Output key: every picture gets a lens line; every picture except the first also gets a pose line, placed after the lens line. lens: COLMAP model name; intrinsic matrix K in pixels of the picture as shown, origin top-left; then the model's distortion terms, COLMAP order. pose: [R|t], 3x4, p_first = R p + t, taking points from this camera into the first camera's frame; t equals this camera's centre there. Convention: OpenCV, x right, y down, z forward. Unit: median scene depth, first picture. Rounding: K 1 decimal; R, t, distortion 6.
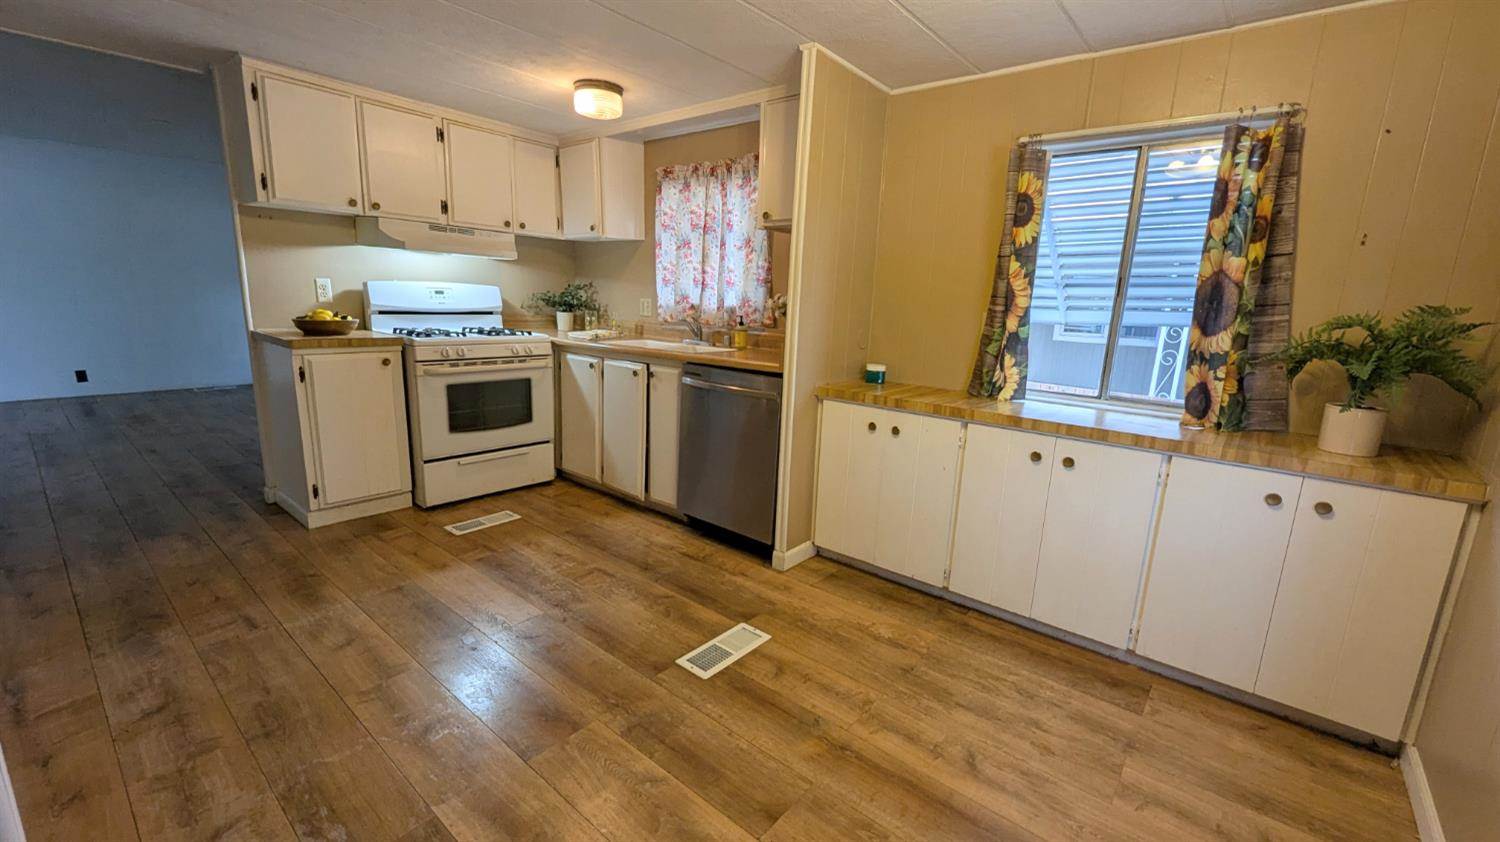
lens RADIAL K [[615.0, 0, 750.8], [0, 615.0, 422.7], [0, 0, 1]] dist [0.000459, 0.000175]
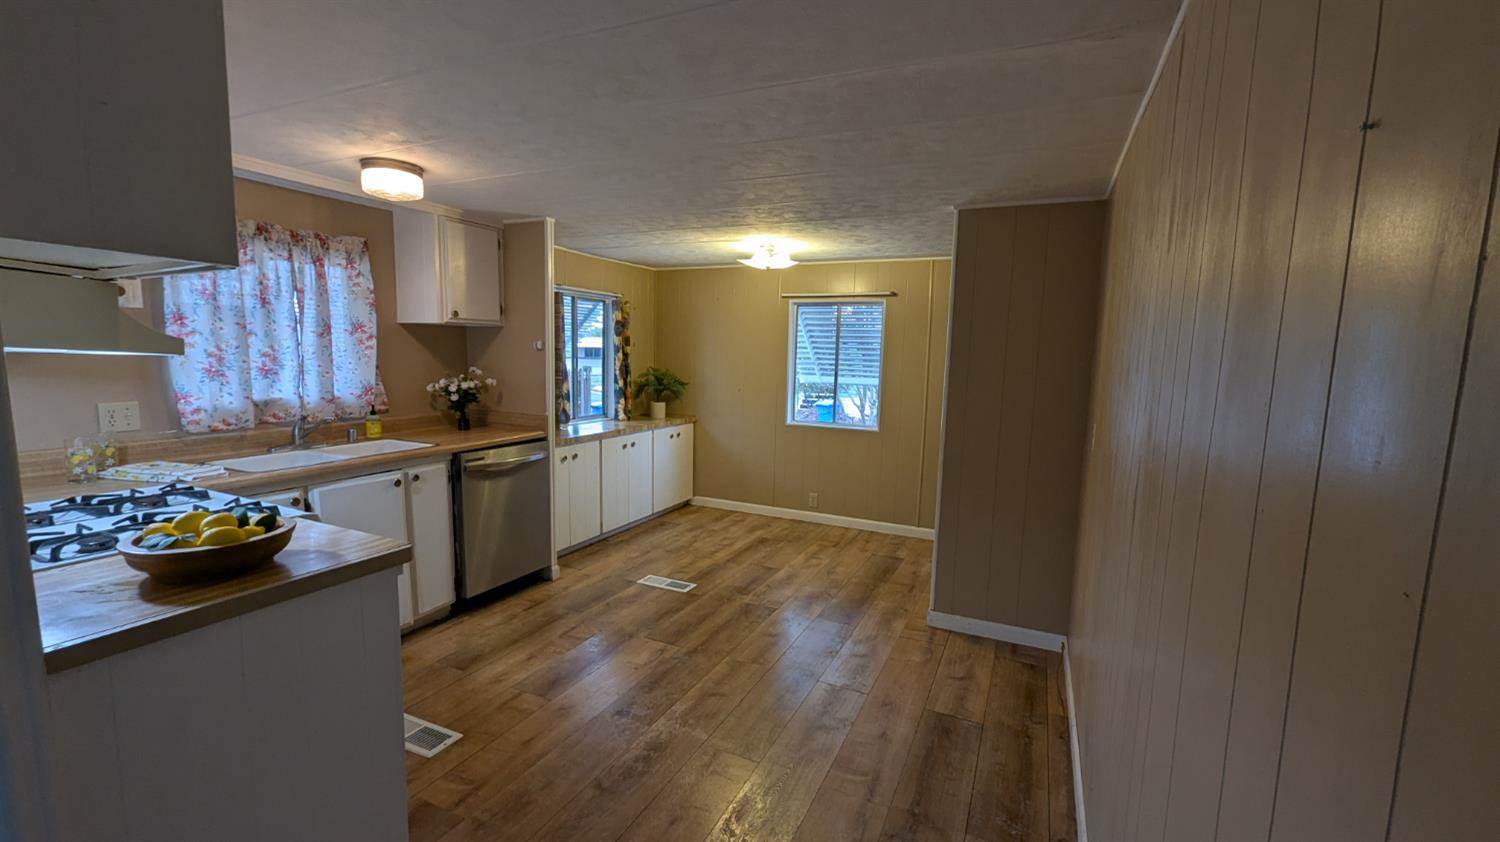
lens RADIAL K [[615.0, 0, 748.9], [0, 615.0, 423.1], [0, 0, 1]] dist [0.000459, 0.000175]
pose [[-0.242032, -0.156172, 0.957617, -1.728739], [0.164543, 0.966059, 0.199136, -0.389684], [-0.956214, 0.205767, -0.208120, 1.061352]]
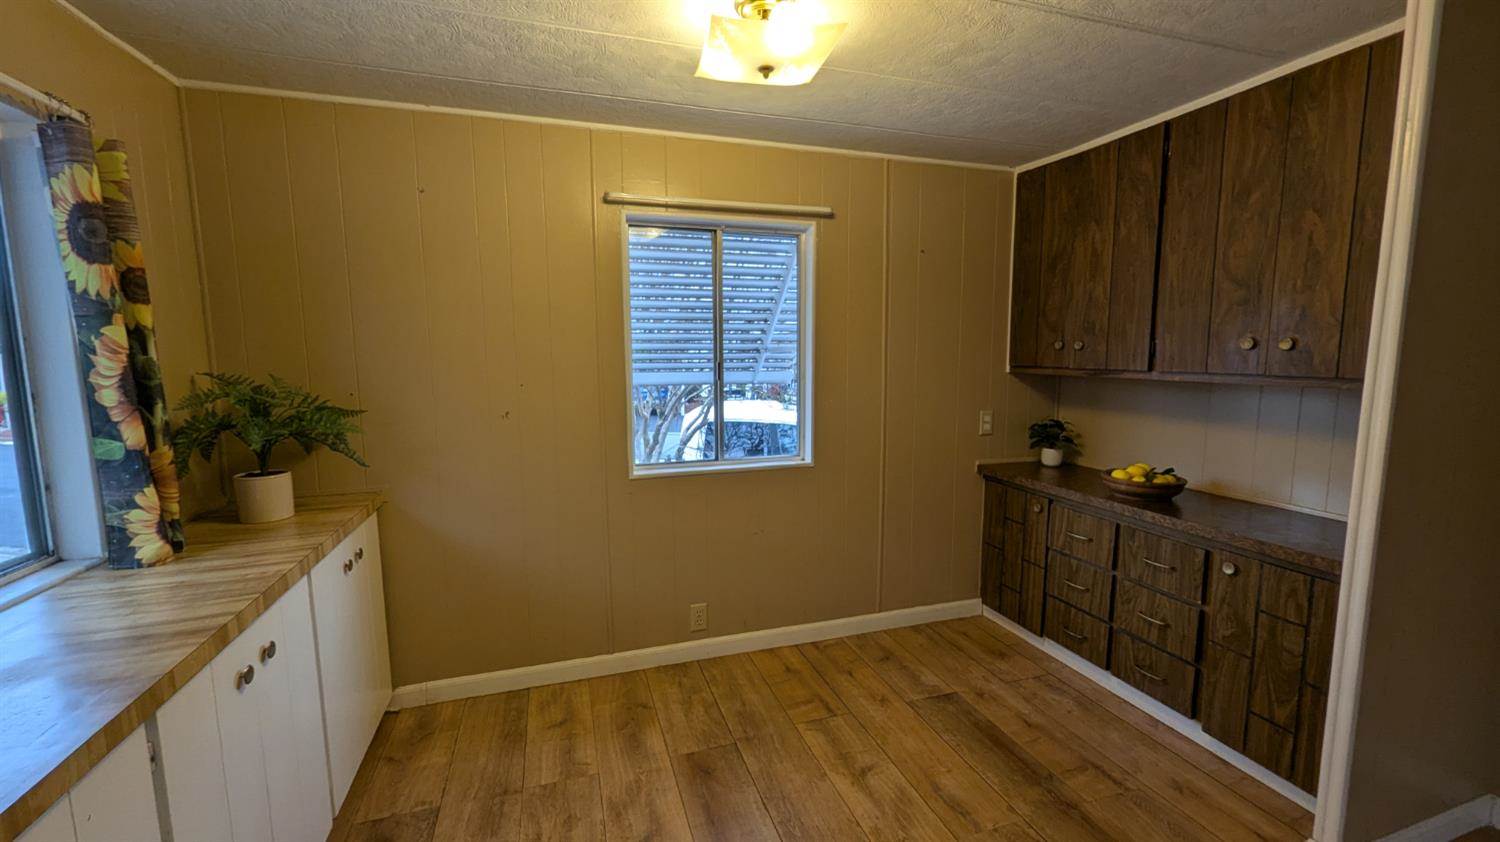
lens RADIAL K [[615.0, 0, 752.2], [0, 615.0, 424.7], [0, 0, 1]] dist [0.000459, 0.000175]
pose [[-0.843242, -0.098732, 0.528389, -0.199337], [0.083118, 0.947215, 0.309638, -0.305581], [-0.531069, 0.305019, -0.790525, 1.175480]]
